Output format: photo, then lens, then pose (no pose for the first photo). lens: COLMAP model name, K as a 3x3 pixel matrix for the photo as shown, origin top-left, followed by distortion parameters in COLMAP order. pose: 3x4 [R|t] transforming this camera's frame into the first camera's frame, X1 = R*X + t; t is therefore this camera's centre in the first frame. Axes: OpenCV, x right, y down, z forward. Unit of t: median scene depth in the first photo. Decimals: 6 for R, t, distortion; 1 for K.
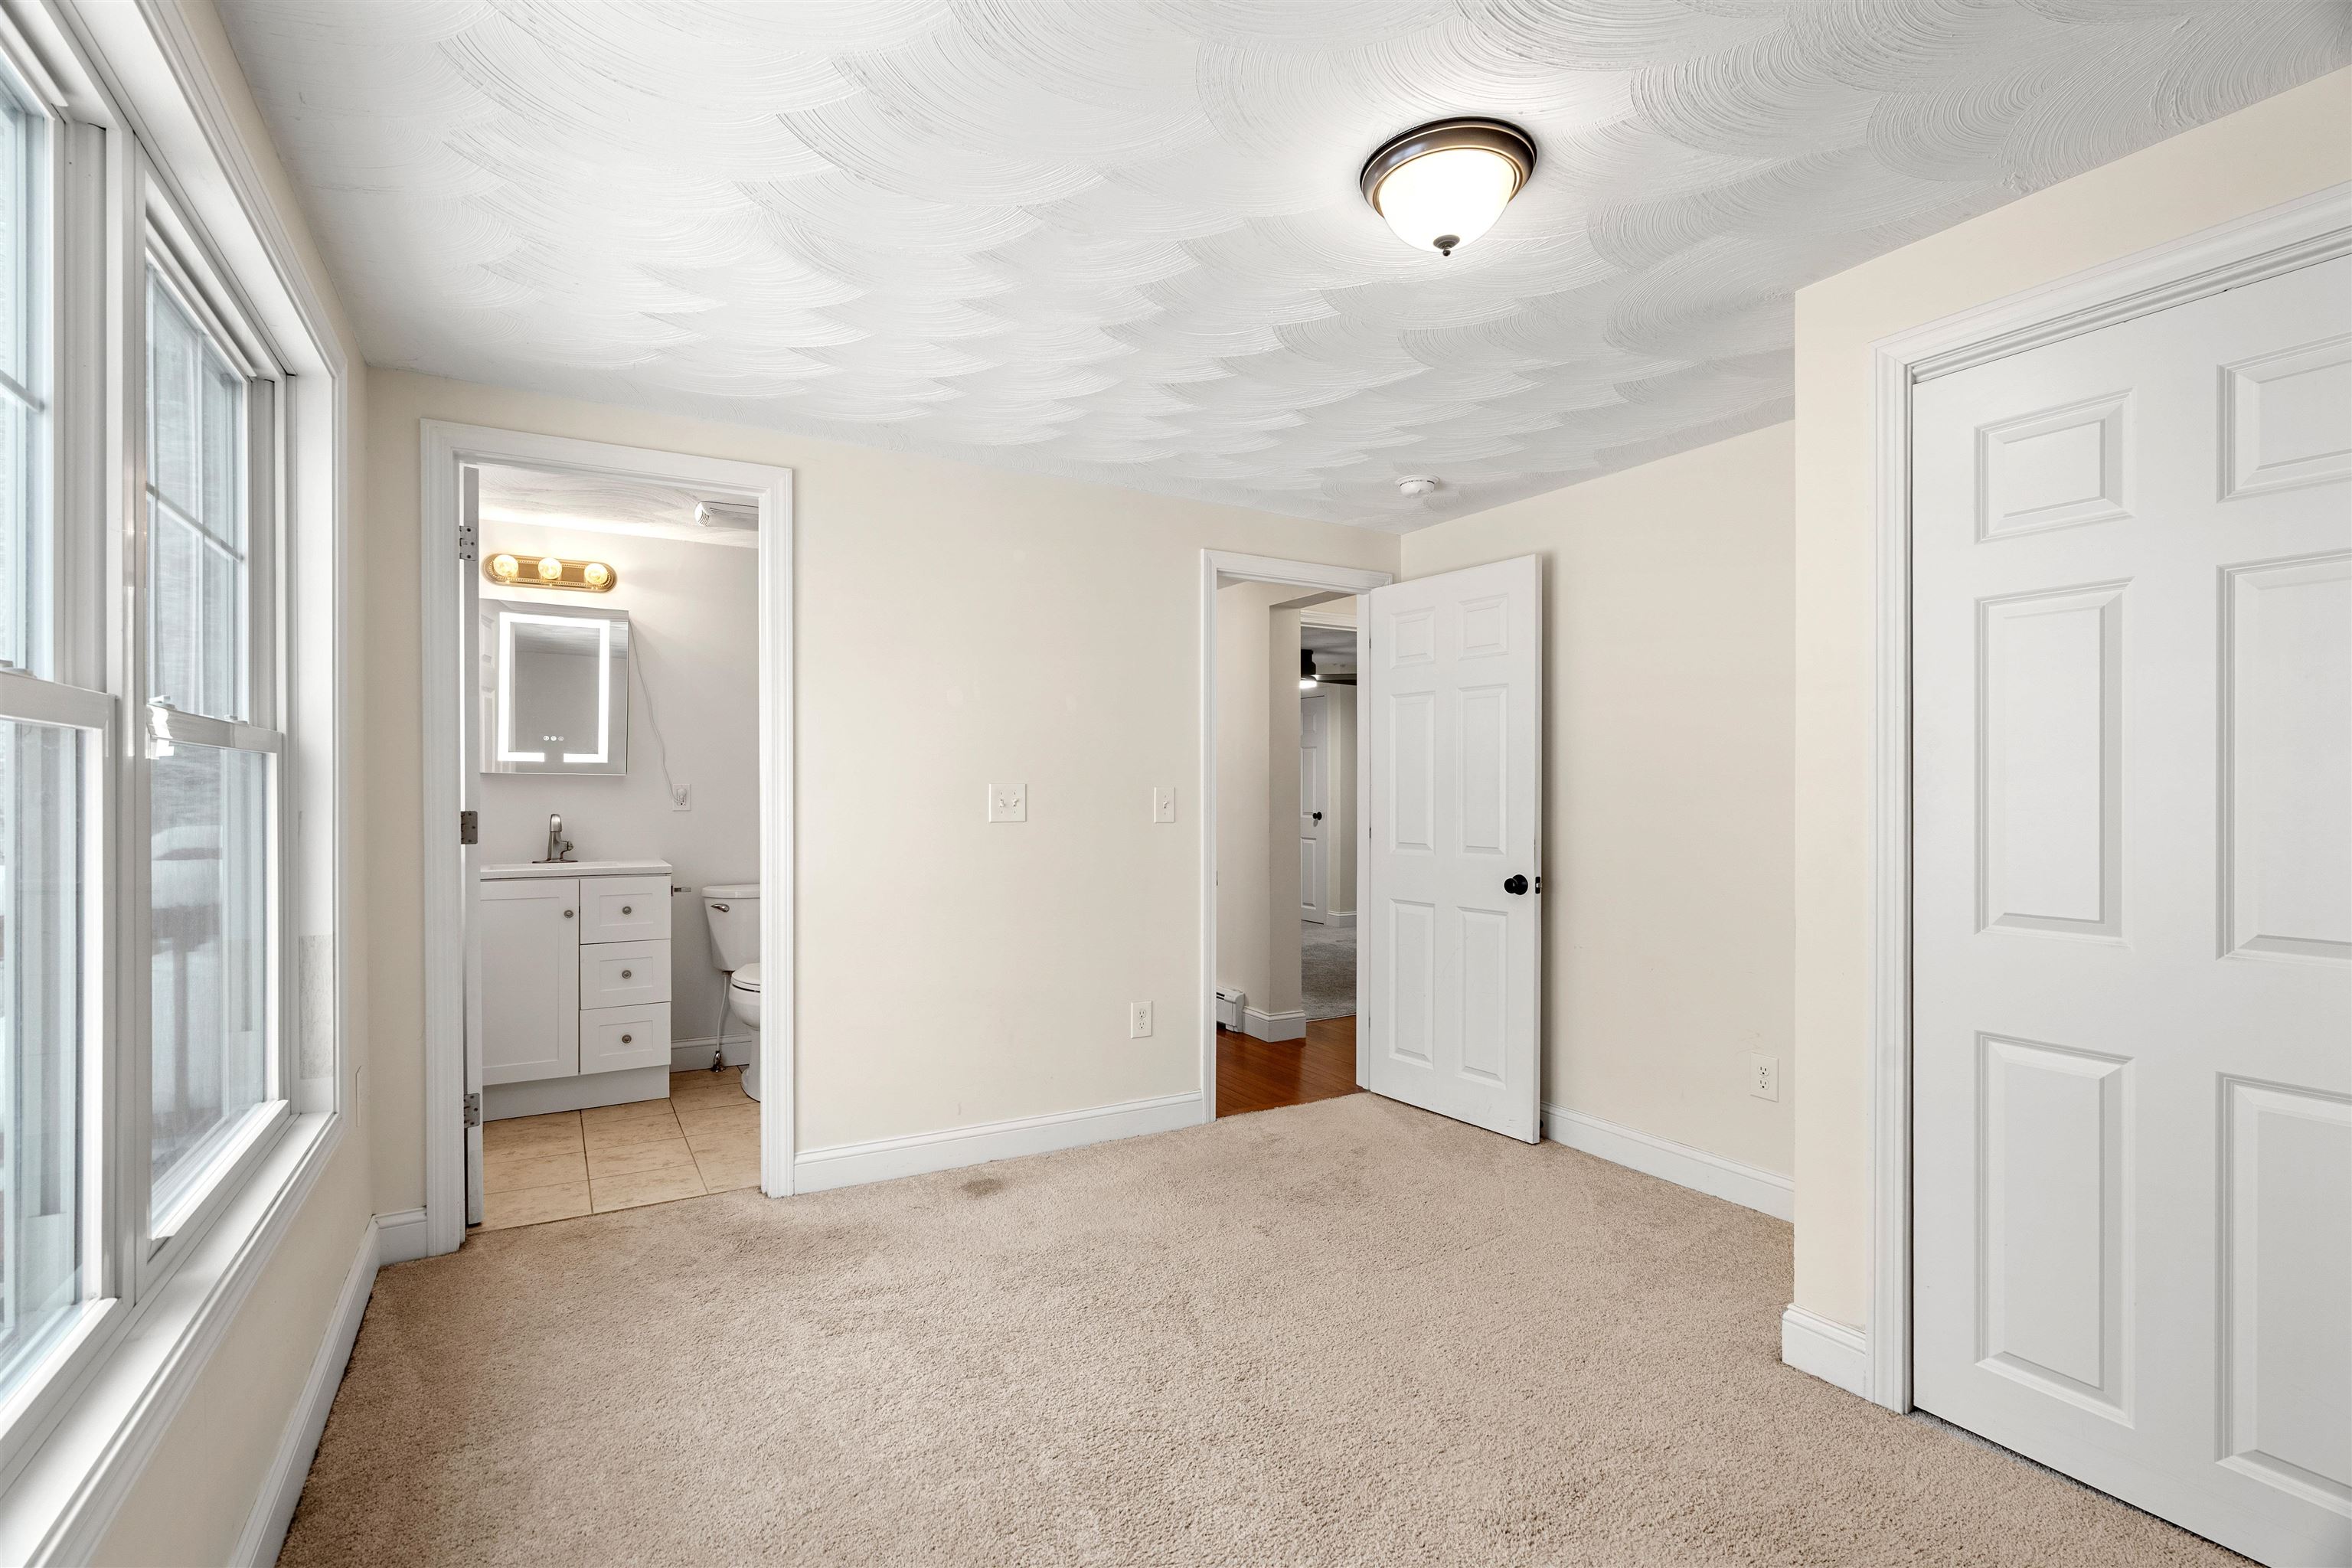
lens RADIAL K [[1072.1, 0, 1170.3], [0, 1072.1, 790.5], [0, 0, 1]] dist [-0.009947, 0.004785]
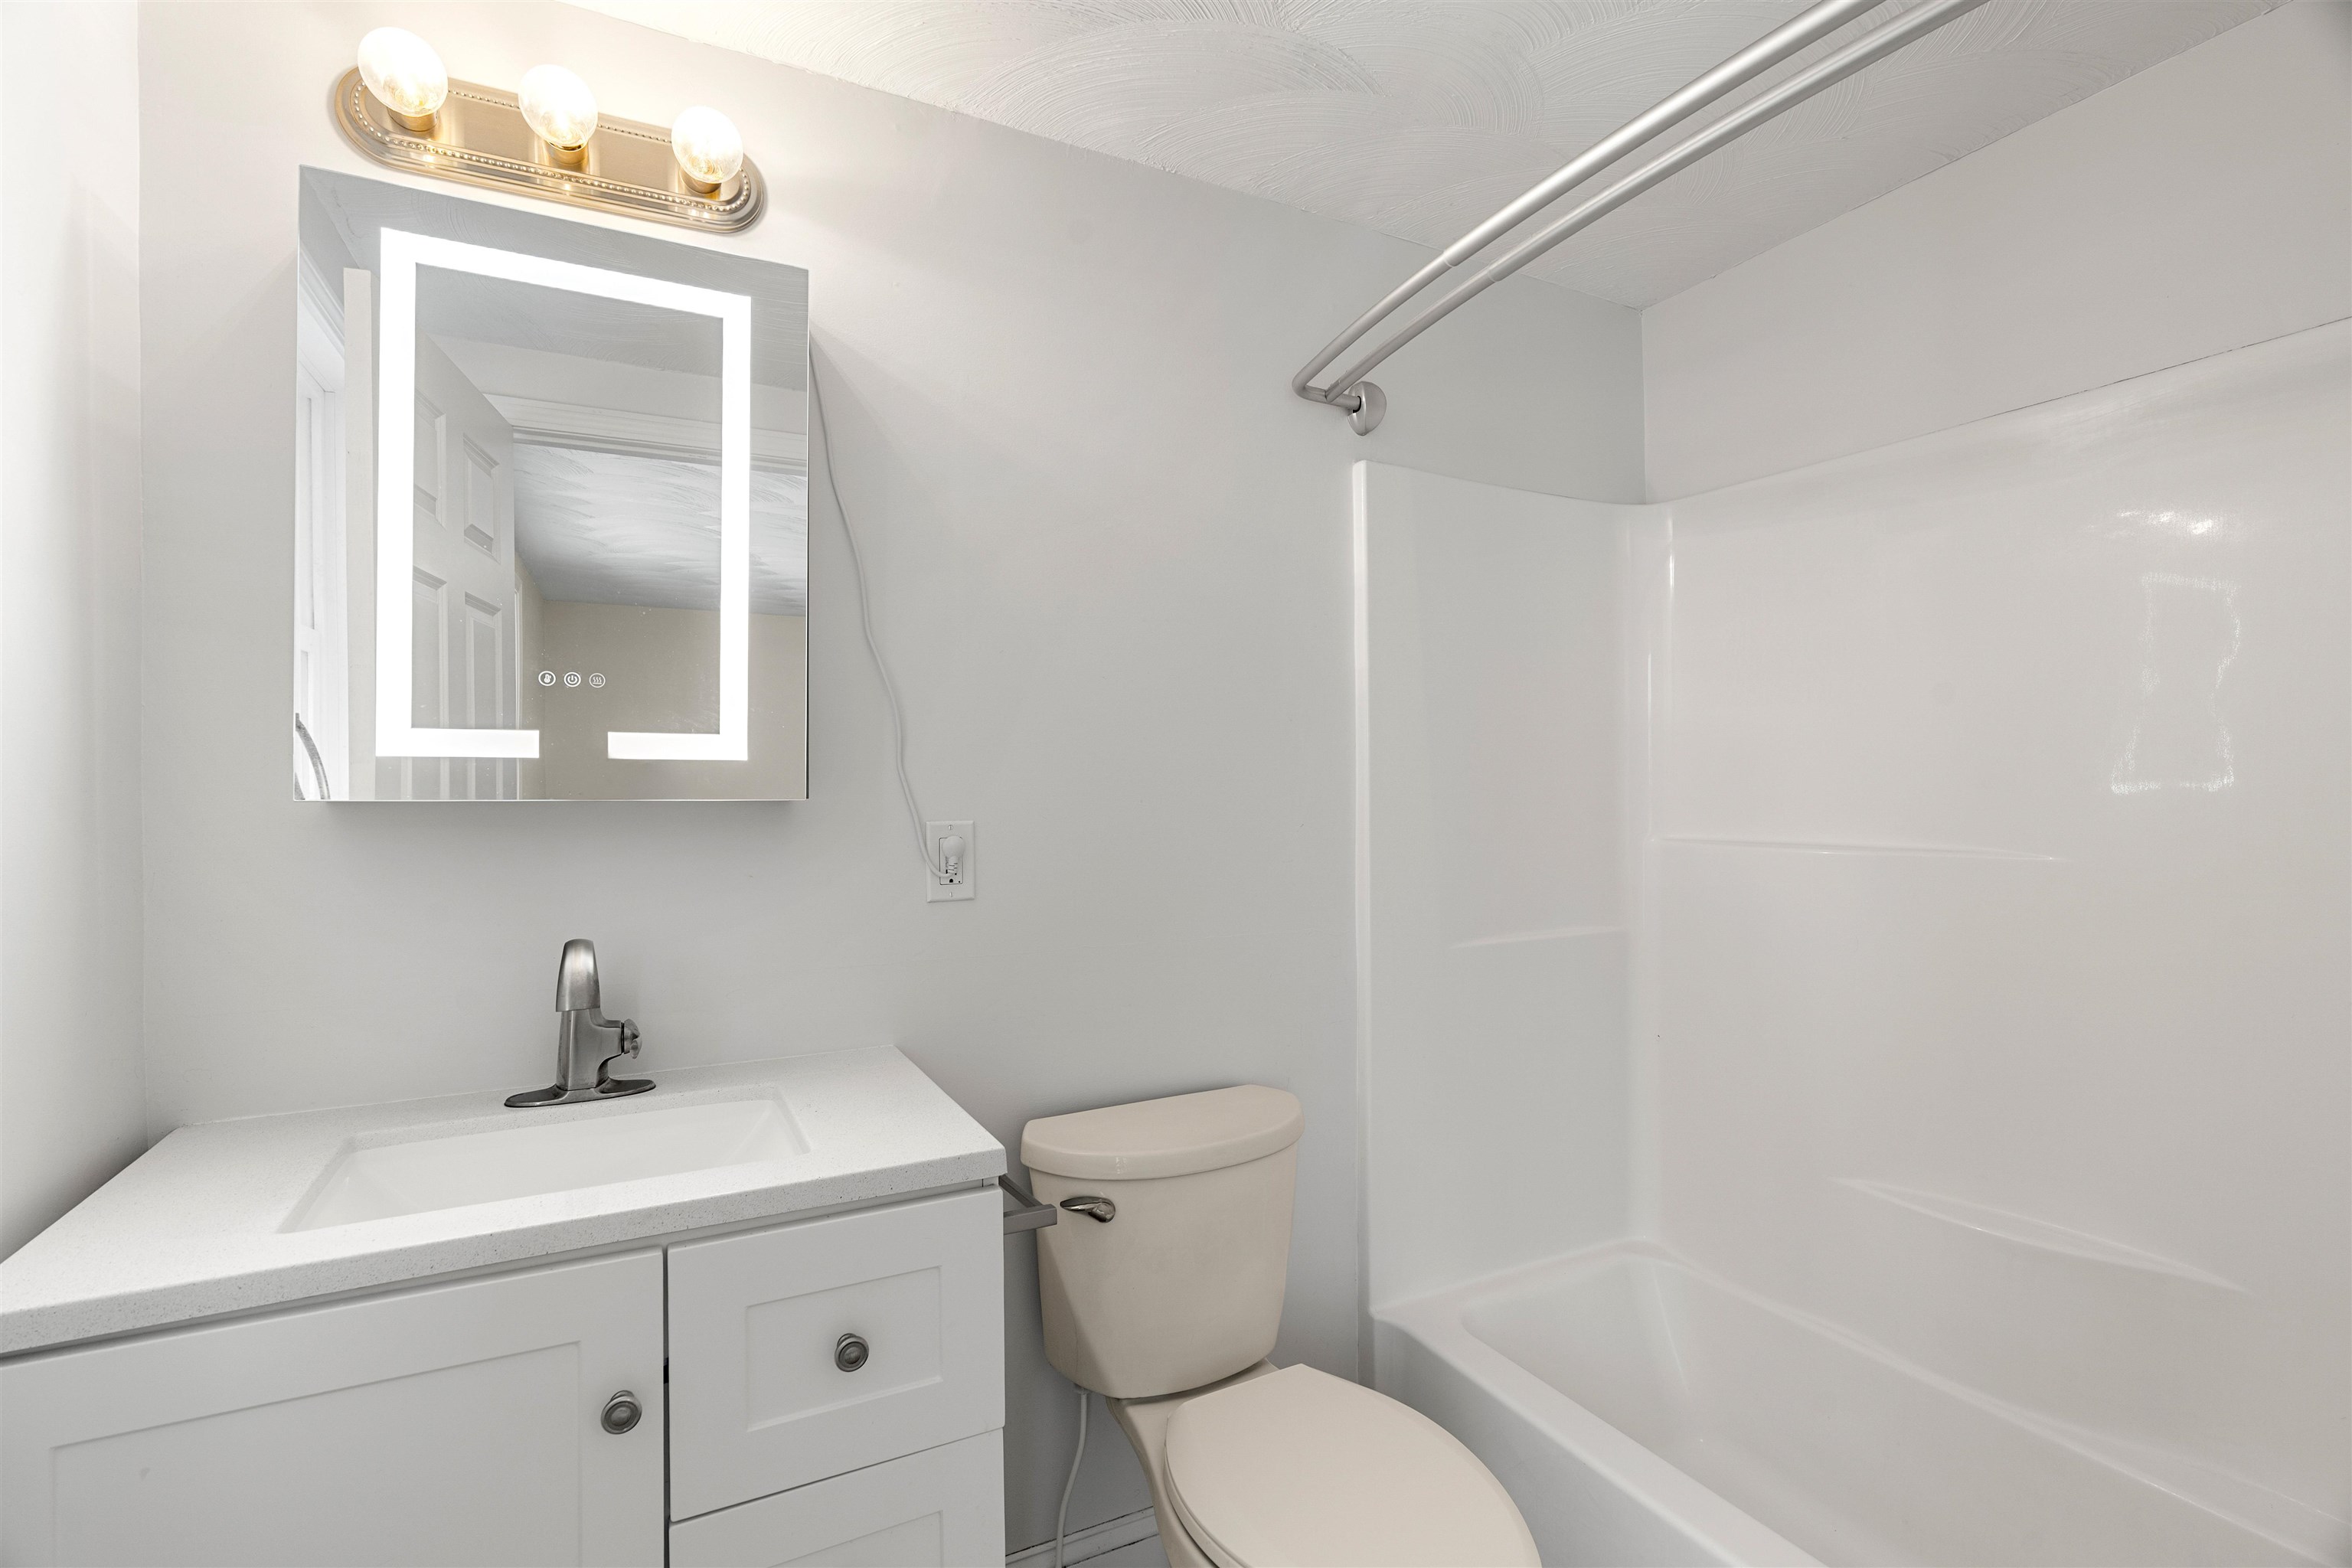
lens RADIAL K [[1072.1, 0, 1171.3], [0, 1072.1, 796.8], [0, 0, 1]] dist [-0.009947, 0.004785]
pose [[0.998208, -0.005032, -0.059634, -0.389660], [0.005527, 0.999952, 0.008148, -0.017774], [0.059590, -0.008462, 0.998187, 0.705948]]
